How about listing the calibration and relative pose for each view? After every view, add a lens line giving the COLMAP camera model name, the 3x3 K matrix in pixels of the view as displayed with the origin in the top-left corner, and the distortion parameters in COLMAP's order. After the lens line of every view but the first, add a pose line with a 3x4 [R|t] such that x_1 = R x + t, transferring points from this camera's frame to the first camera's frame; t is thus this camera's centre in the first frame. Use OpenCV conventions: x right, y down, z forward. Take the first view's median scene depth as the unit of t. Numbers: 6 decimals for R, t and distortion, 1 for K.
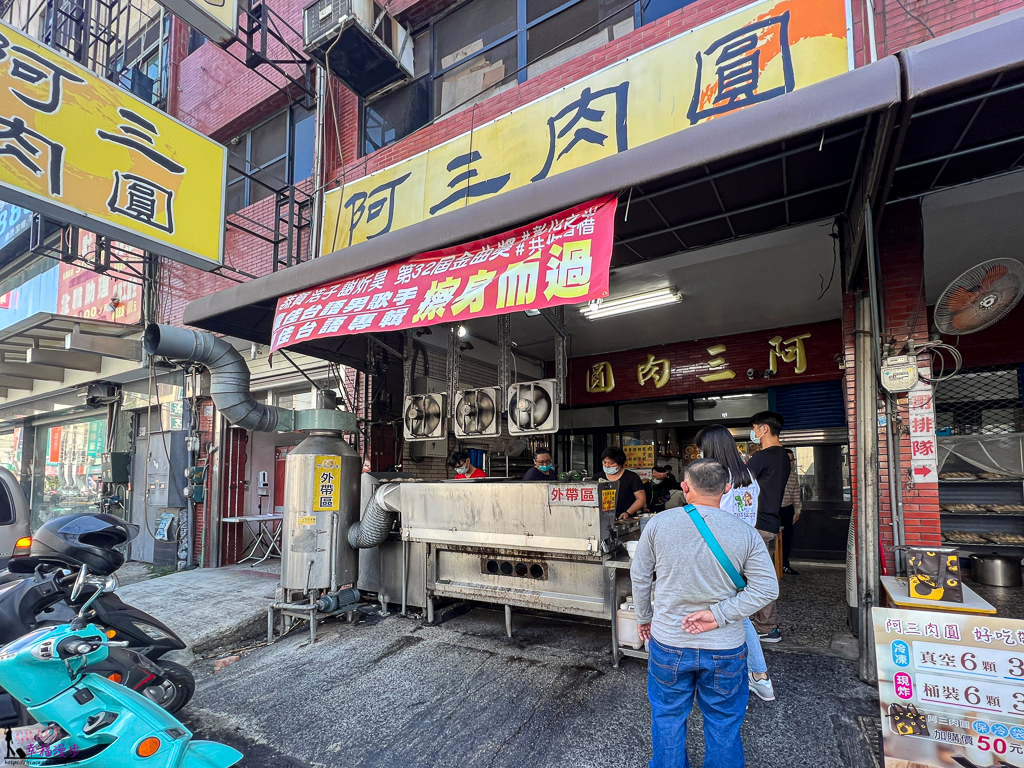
lens RADIAL K [[417.7, 0, 511.5], [0, 417.7, 453.5], [0, 0, 1]] dist [-0.007685, 0.000692]
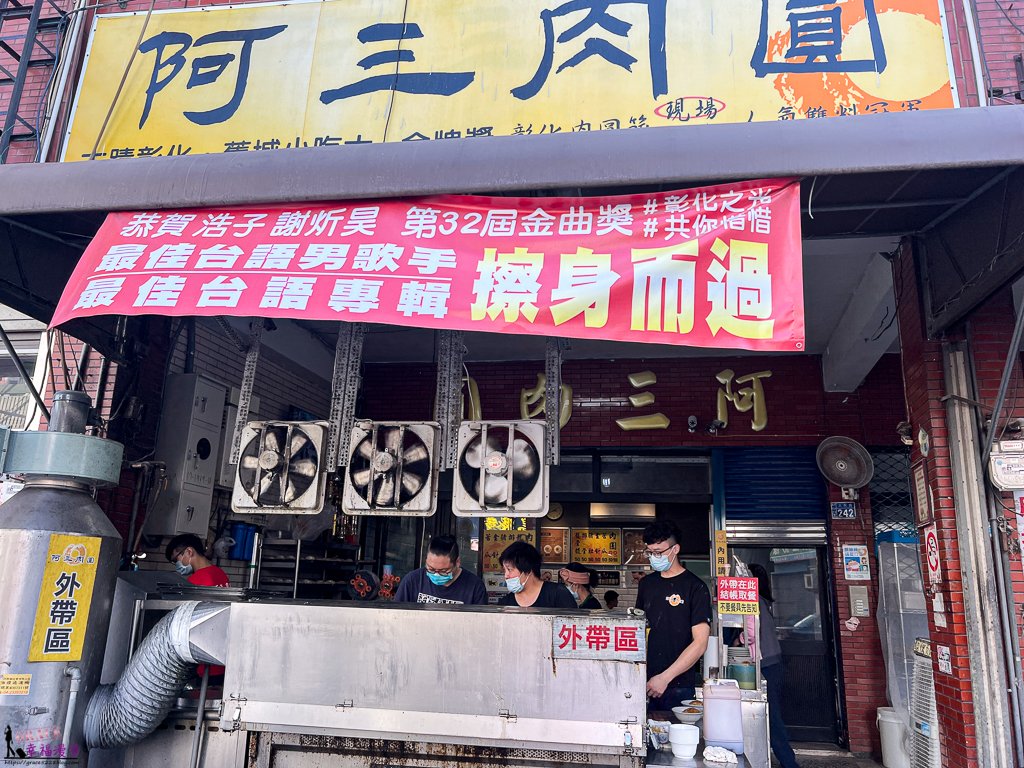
lens RADIAL K [[769.6, 0, 512.0], [0, 769.6, 384.0], [0, 0, 1]] dist [-0.003849, -0.004836]
pose [[0.947862, 0.117225, 0.296336, -0.242851], [-0.057627, 0.977607, -0.202397, -0.013399], [-0.313426, 0.174768, 0.933392, 0.027330]]
